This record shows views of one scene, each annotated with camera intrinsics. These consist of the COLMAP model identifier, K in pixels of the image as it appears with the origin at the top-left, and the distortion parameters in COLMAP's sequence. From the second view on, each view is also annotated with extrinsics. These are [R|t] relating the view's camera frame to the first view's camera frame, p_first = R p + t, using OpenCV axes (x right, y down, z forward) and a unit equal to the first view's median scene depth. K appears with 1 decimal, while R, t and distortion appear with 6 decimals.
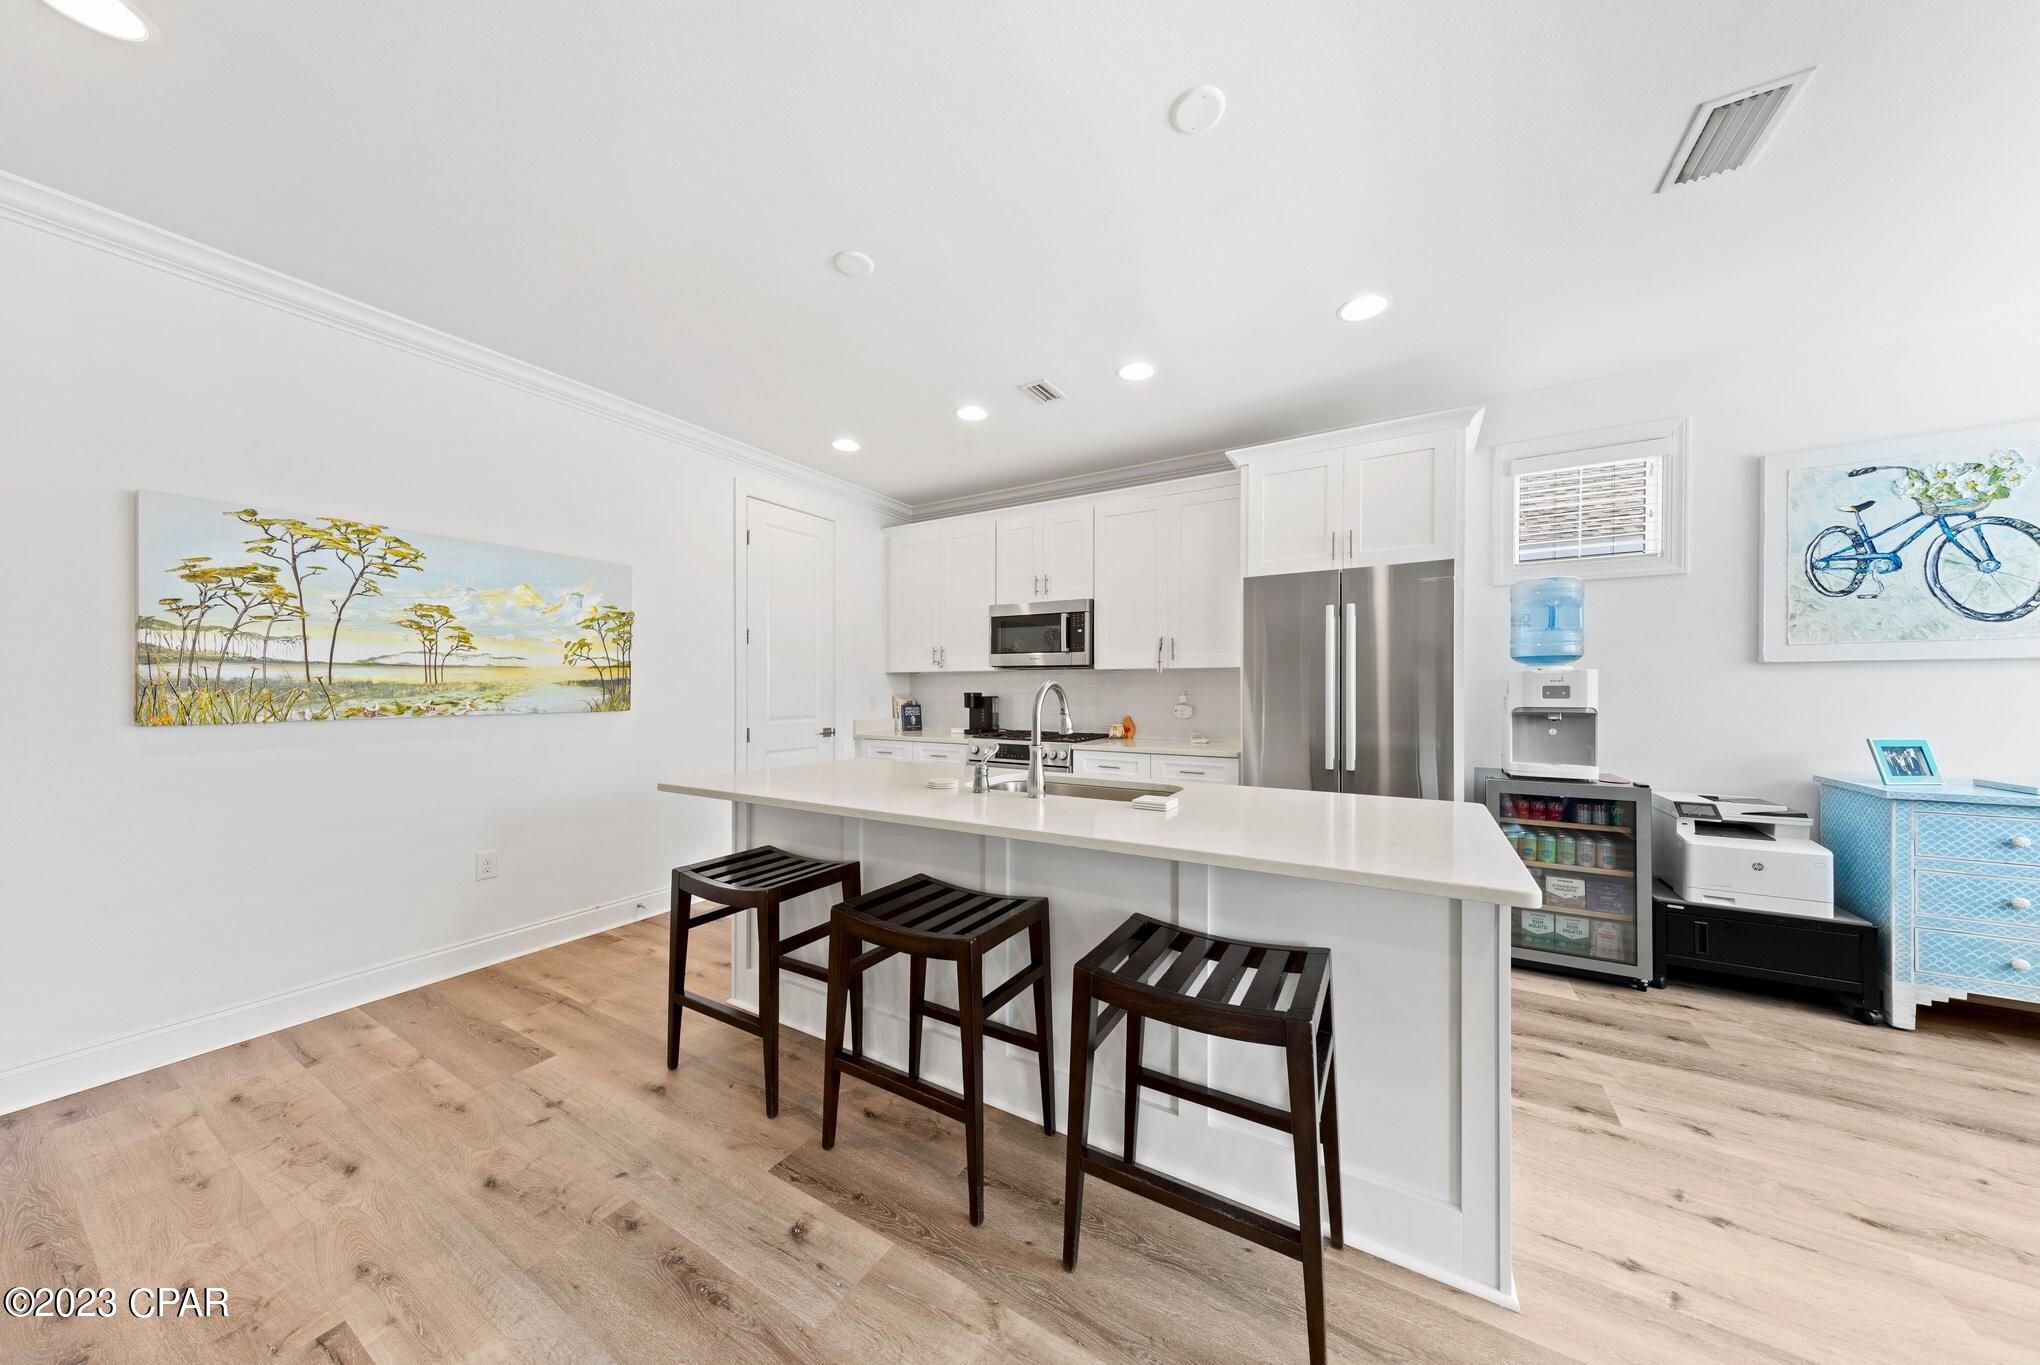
lens RADIAL K [[651.5, 0, 1024.4], [0, 651.5, 690.8], [0, 0, 1]] dist [0.006278, -0.000334]
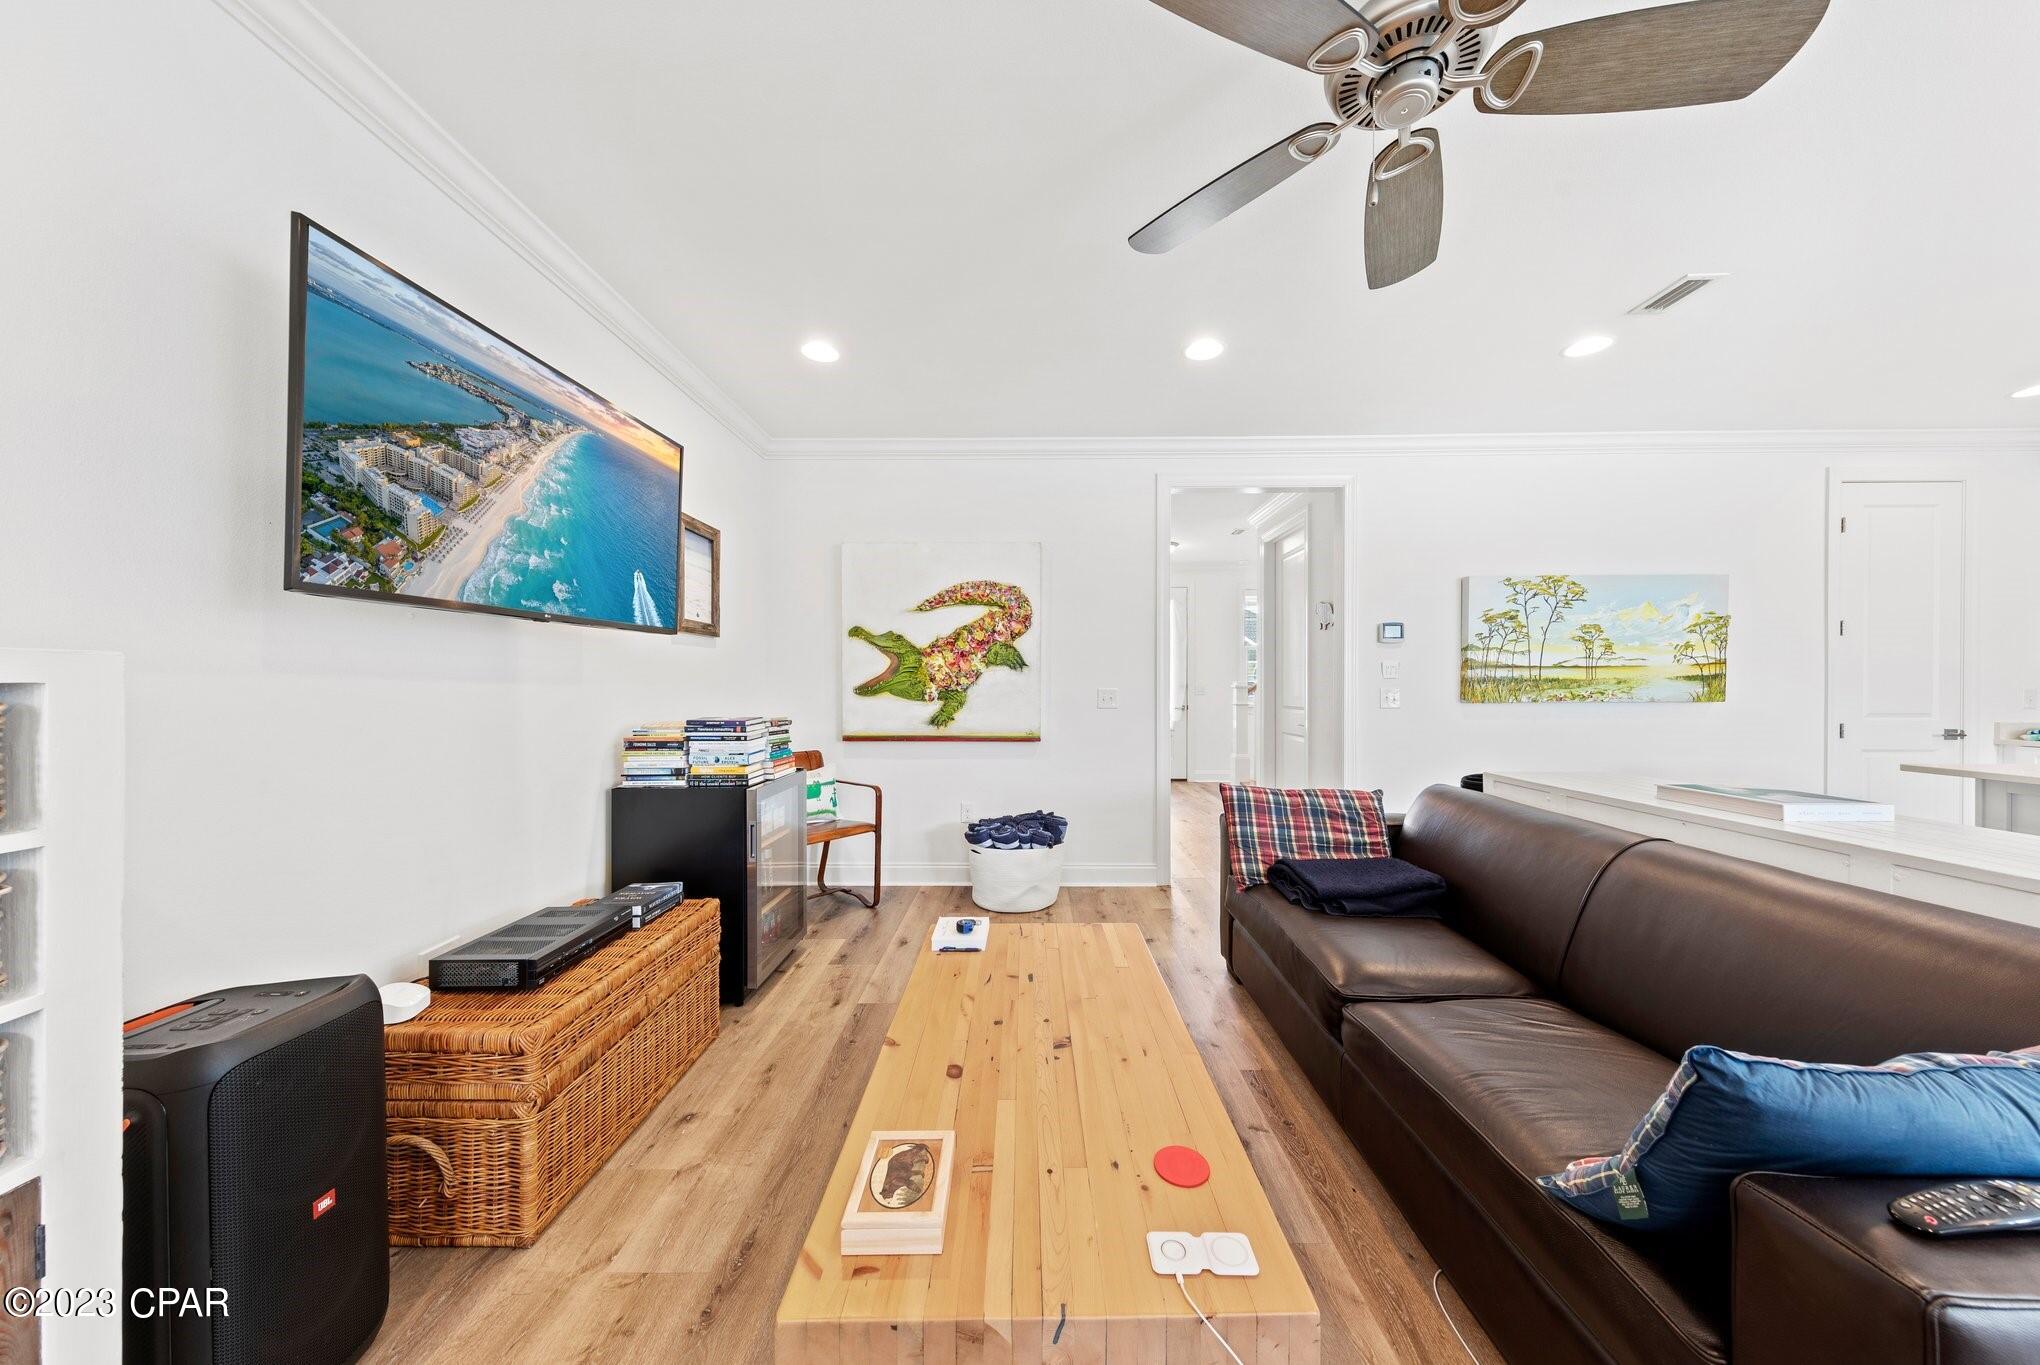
lens RADIAL K [[651.5, 0, 1026.5], [0, 651.5, 680.8], [0, 0, 1]] dist [0.006278, -0.000334]
pose [[0.499810, -0.003250, -0.866129, -0.295203], [-0.002922, 0.999981, -0.005438, 0.004816], [0.866130, 0.005248, 0.499791, -0.849344]]
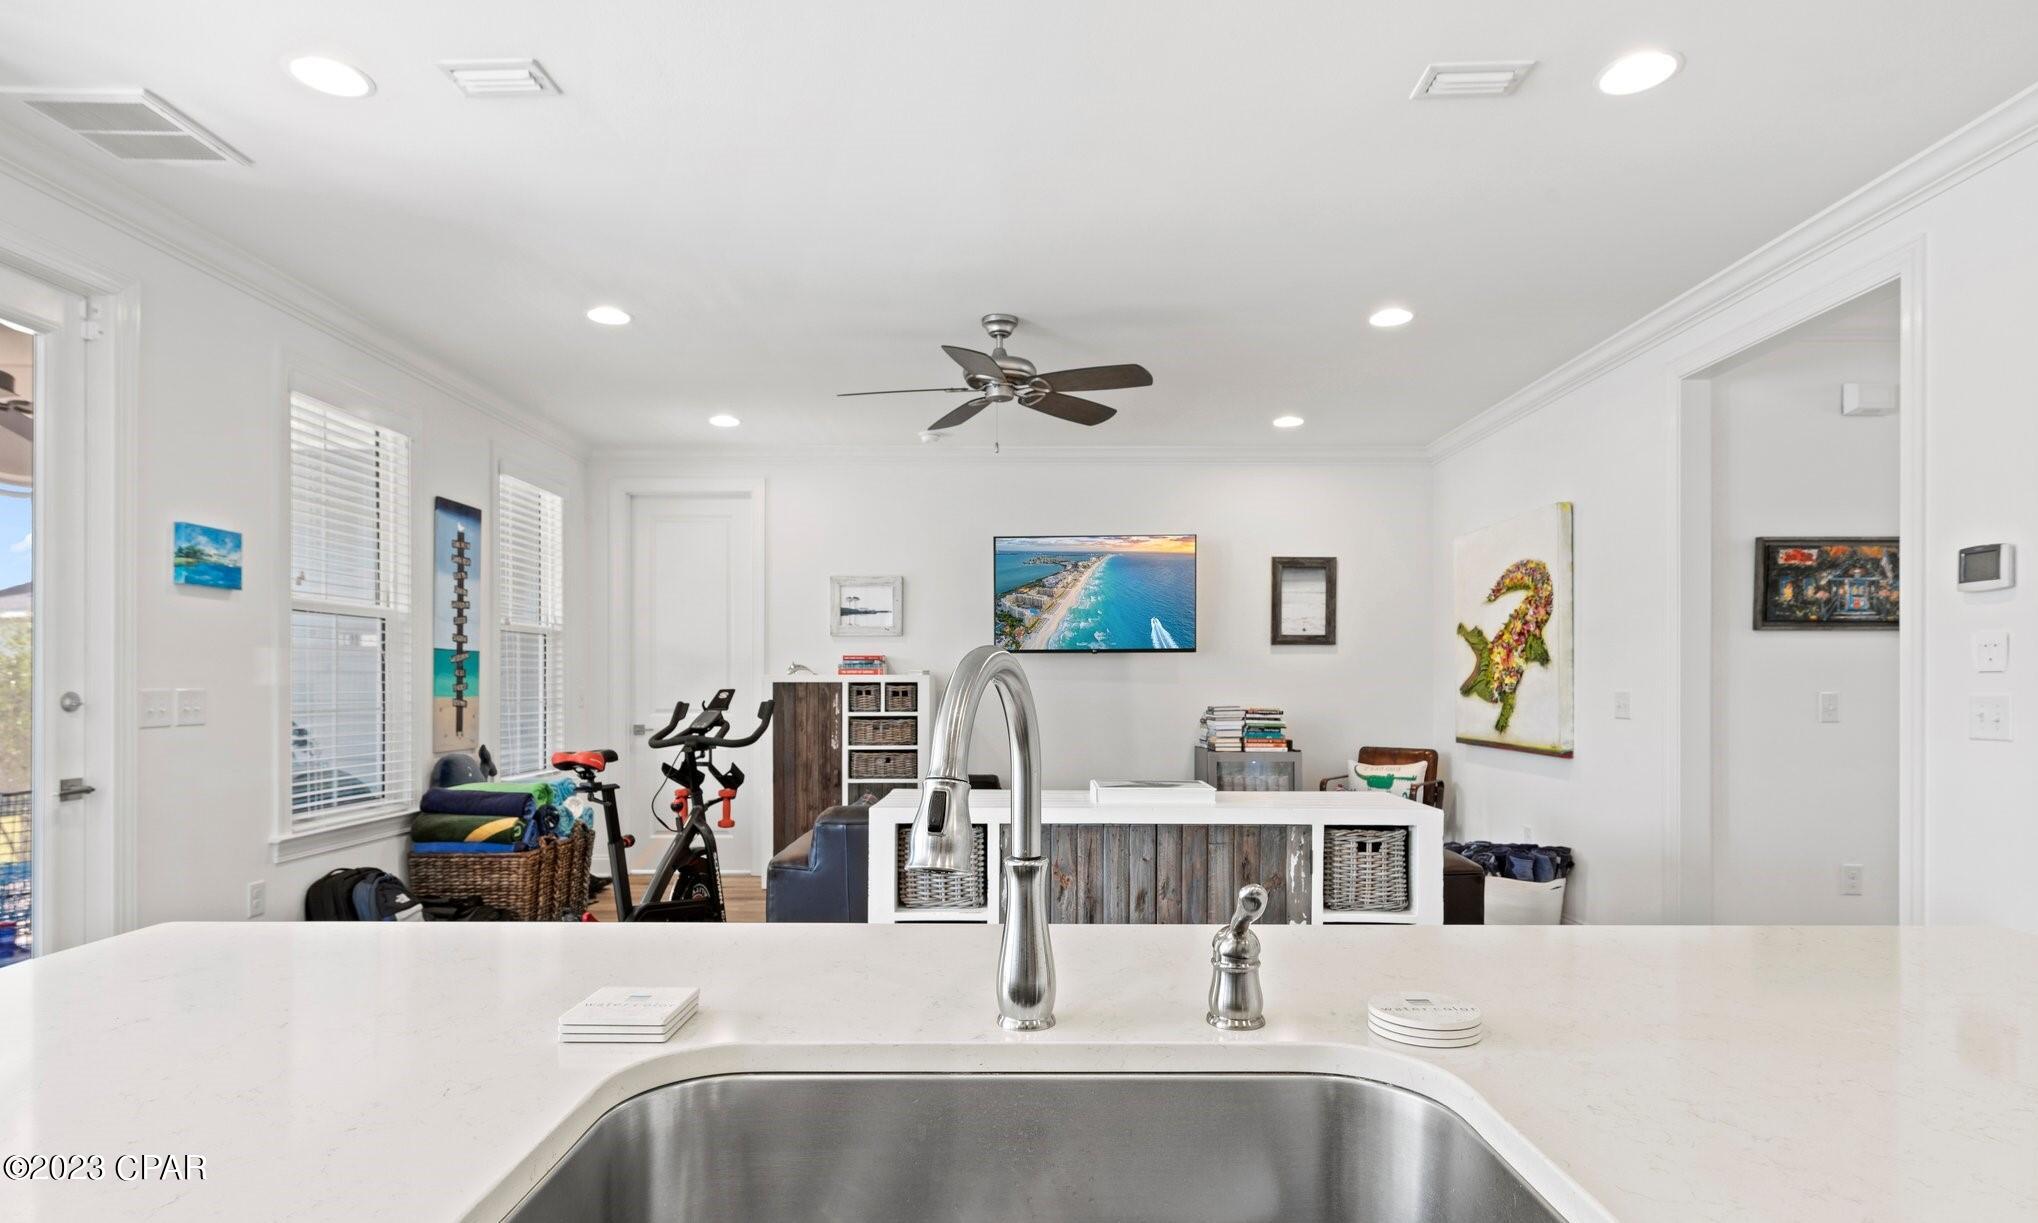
lens RADIAL K [[1054.8, 0, 1021.2], [0, 1054.8, 685.6], [0, 0, 1]] dist [-0.002990, 0.003225]
pose [[-0.864513, 0.000610, -0.502610, 0.215197], [-0.002942, 0.999976, 0.006274, -0.002444], [0.502602, 0.006903, -0.864490, 1.138859]]
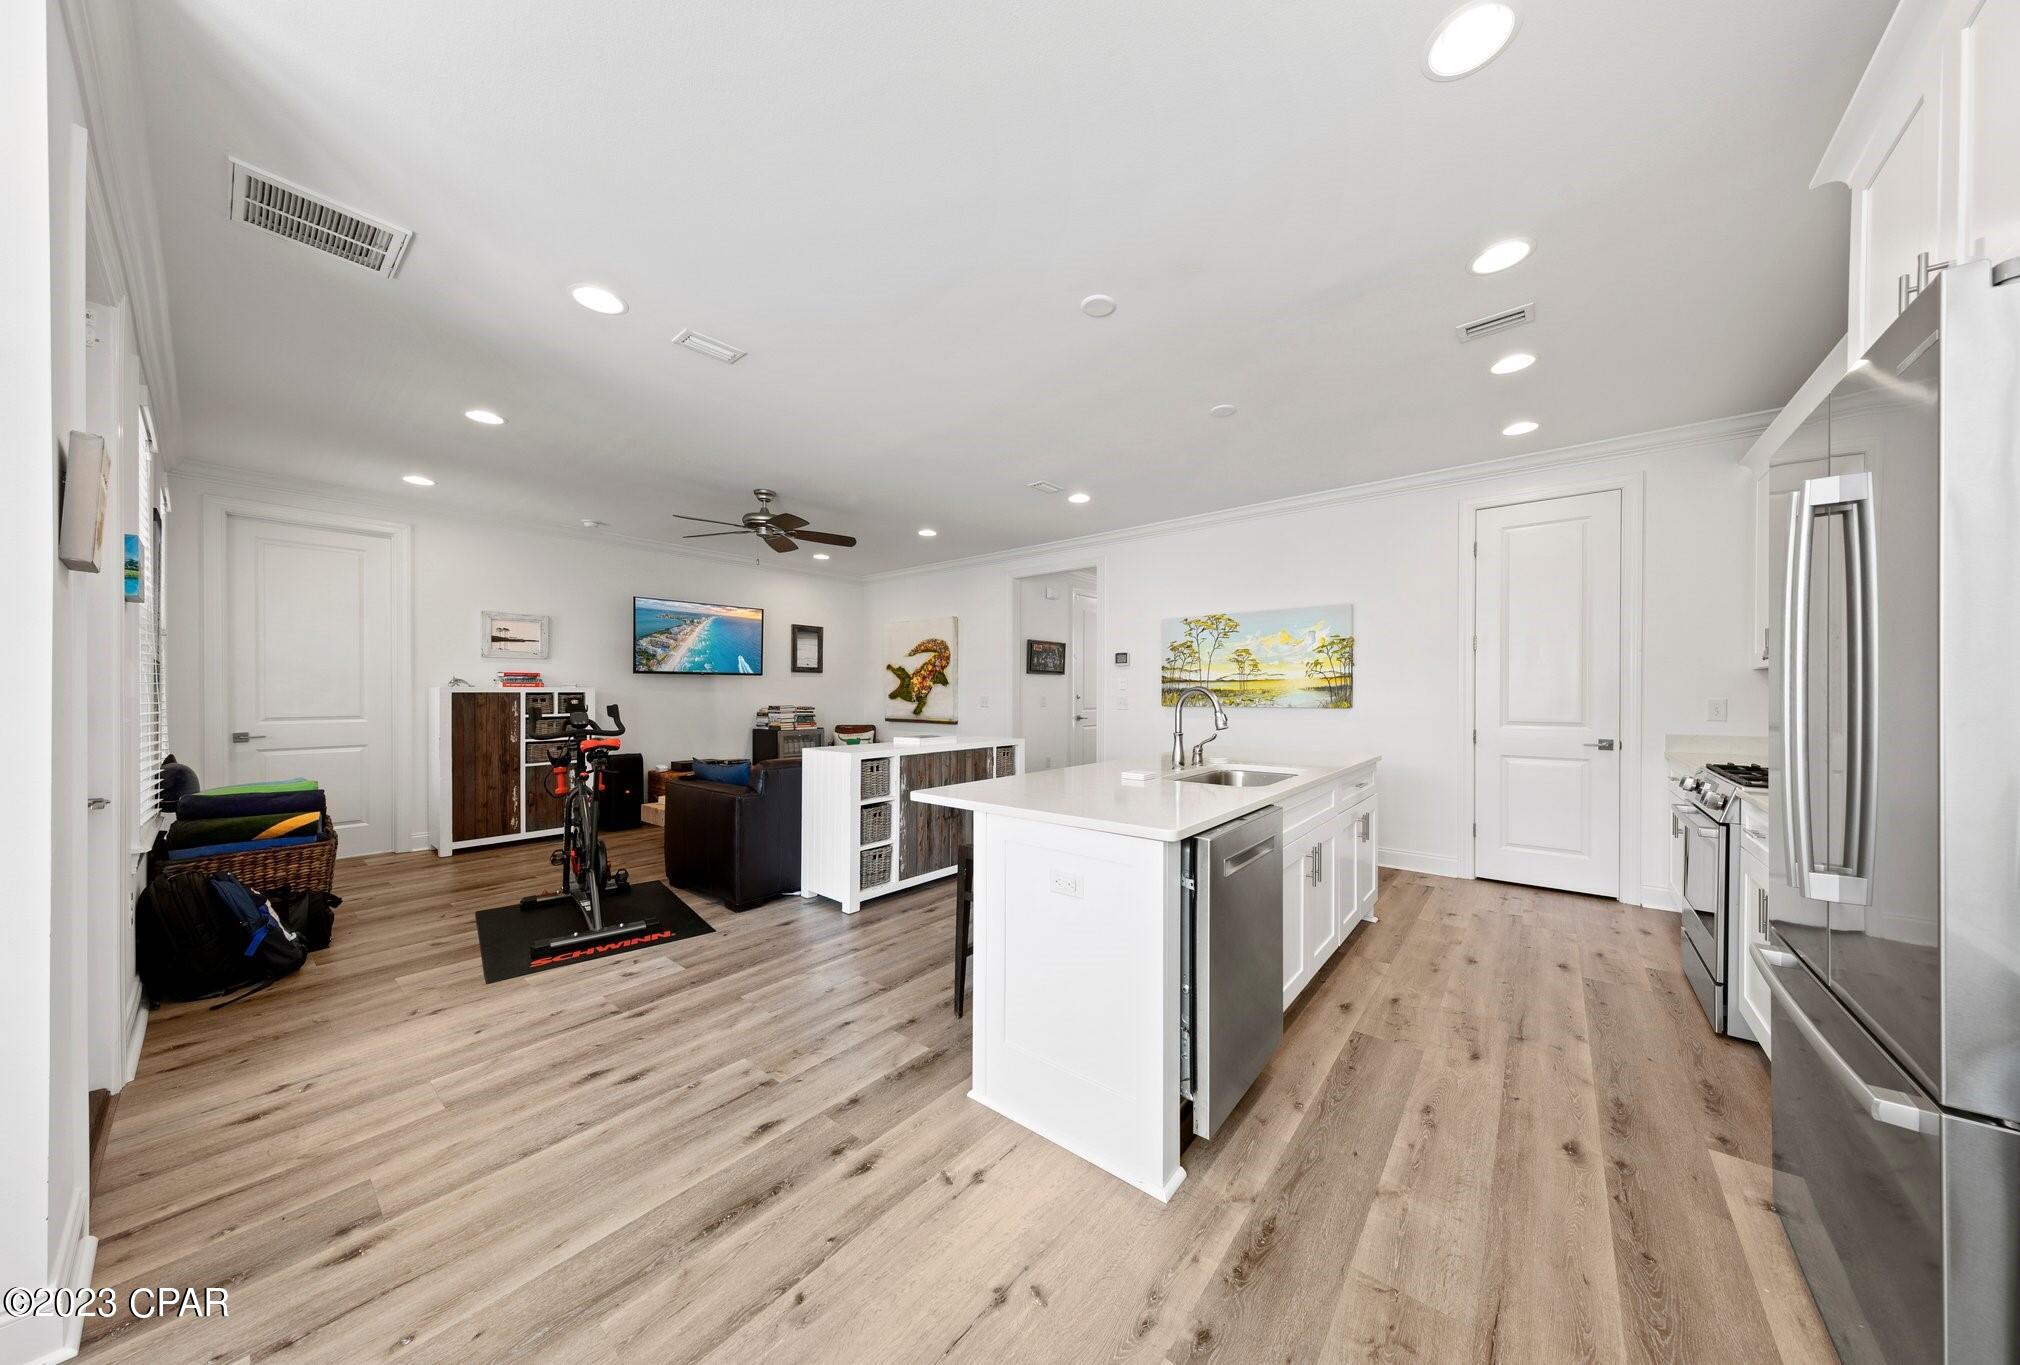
lens RADIAL K [[645.1, 0, 1034.5], [0, 645.1, 696.6], [0, 0, 1]] dist [0.006278, -0.000334]
pose [[-0.136654, 0.006053, -0.990600, 1.141564], [-0.004344, 0.999968, 0.006709, -0.001454], [0.990609, 0.005220, -0.136623, 0.695183]]
